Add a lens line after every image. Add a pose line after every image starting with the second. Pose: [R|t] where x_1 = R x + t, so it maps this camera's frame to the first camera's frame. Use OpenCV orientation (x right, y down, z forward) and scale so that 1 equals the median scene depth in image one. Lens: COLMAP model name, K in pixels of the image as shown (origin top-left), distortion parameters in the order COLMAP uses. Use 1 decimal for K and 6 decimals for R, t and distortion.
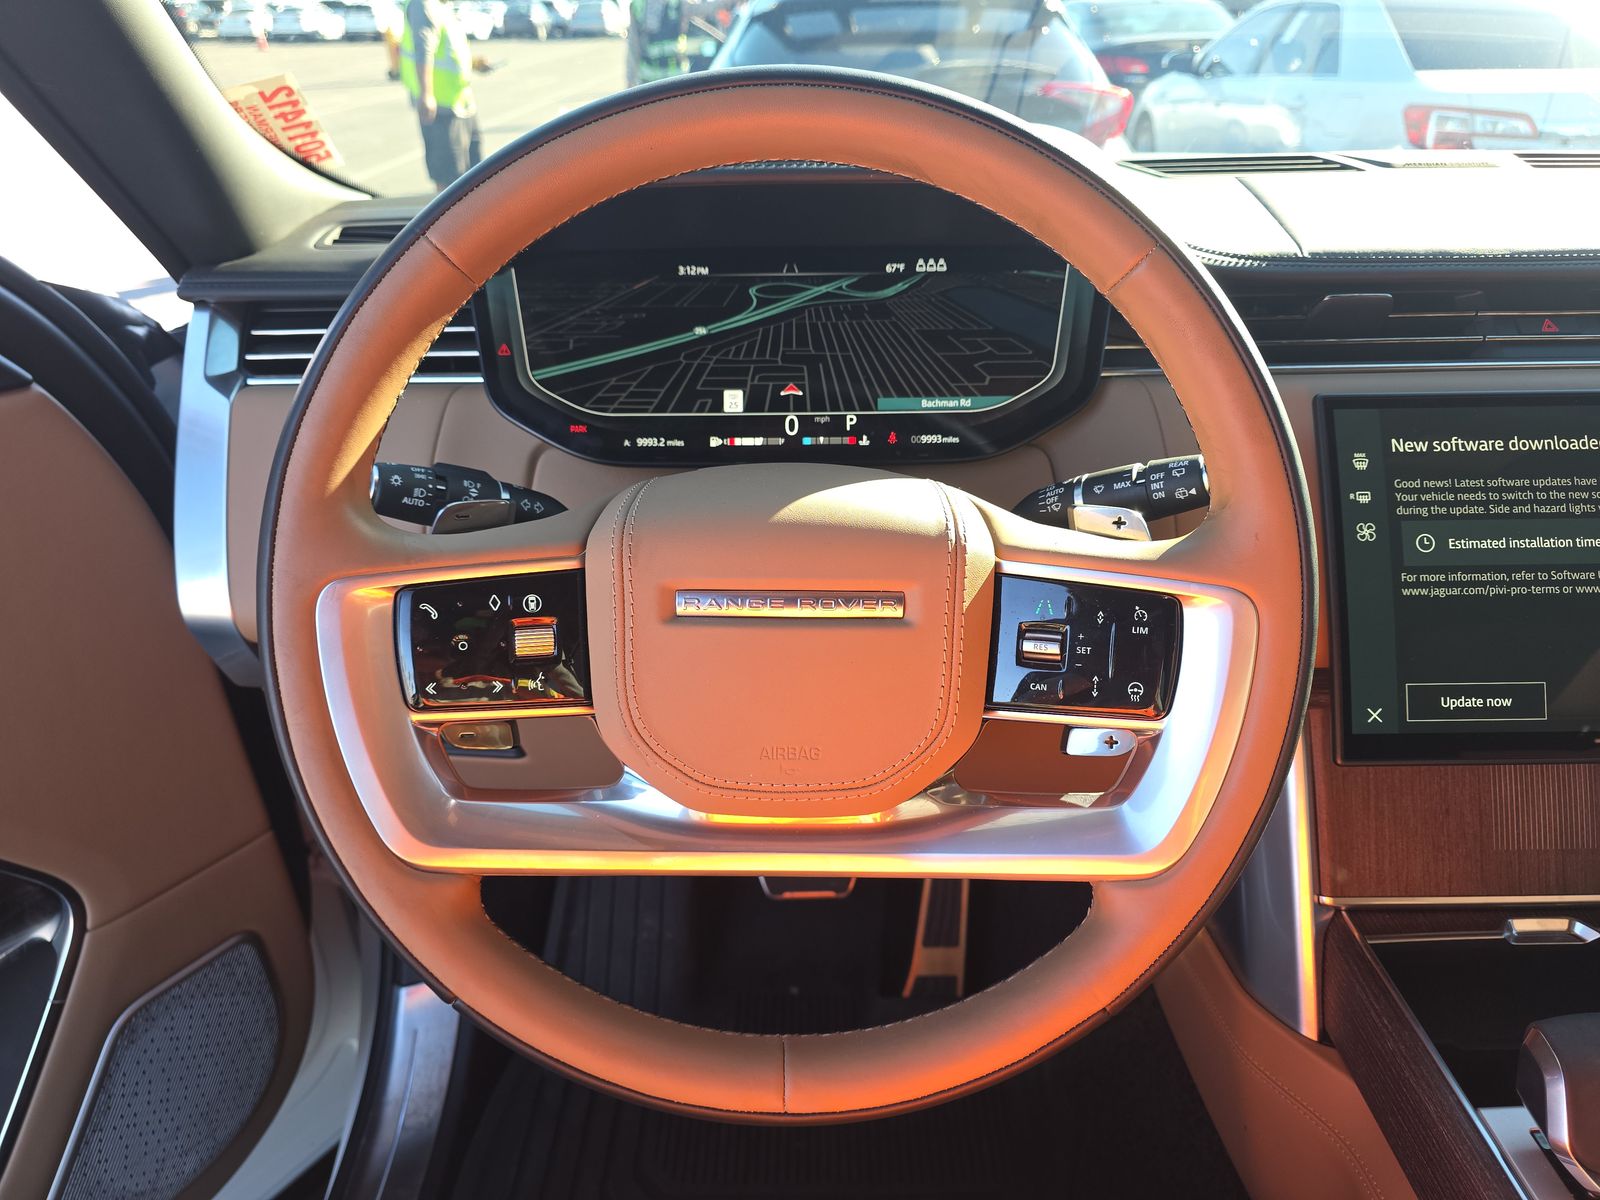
lens RADIAL K [[1059.8, 0, 822.0], [0, 1059.8, 604.3], [0, 0, 1]] dist [0.021321, -0.031442]
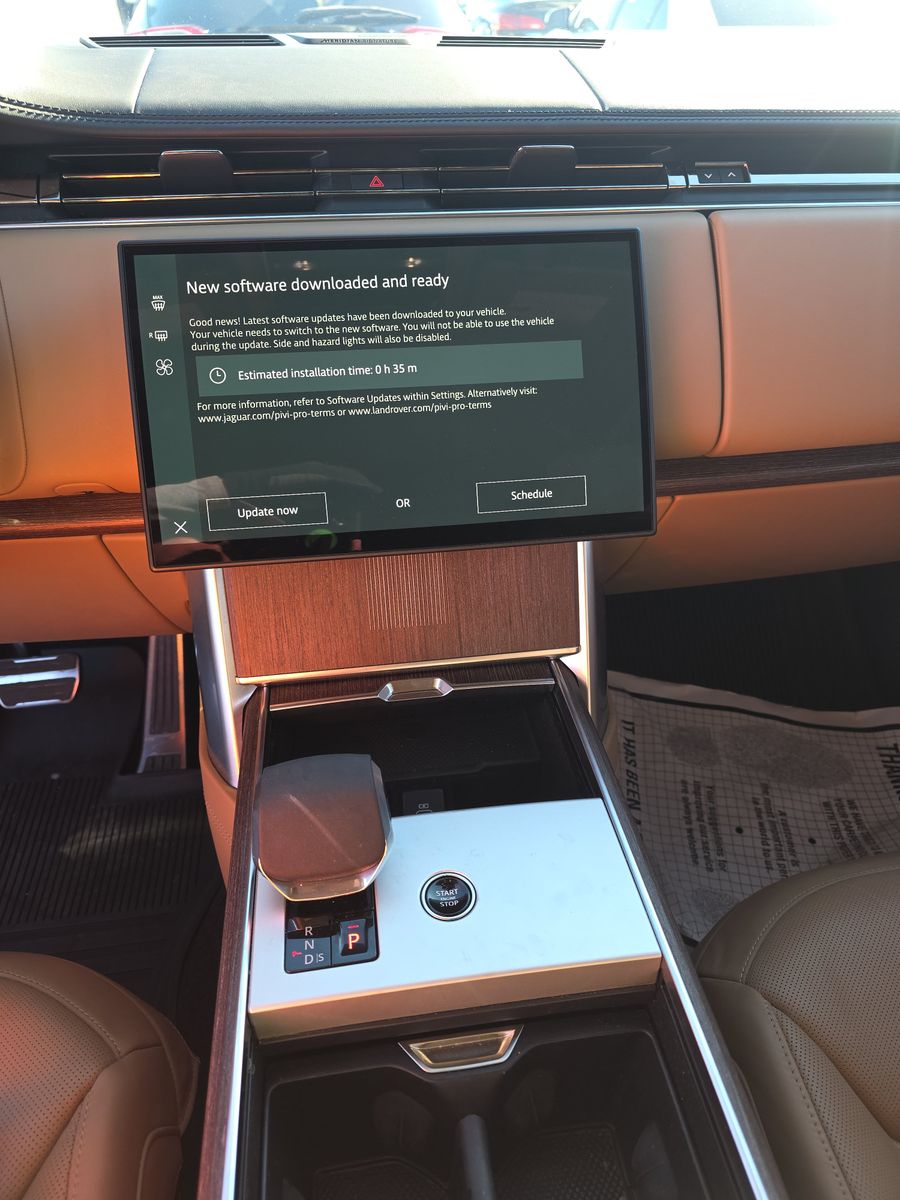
lens RADIAL K [[794.9, 0, 450.0], [0, 794.9, 600.0], [0, 0, 1]] dist [0.021321, -0.031442]
pose [[0.988053, -0.069056, 0.137779, 0.677723], [0.046327, 0.985730, 0.161834, 0.053823], [-0.146988, -0.153518, 0.977152, 0.080998]]
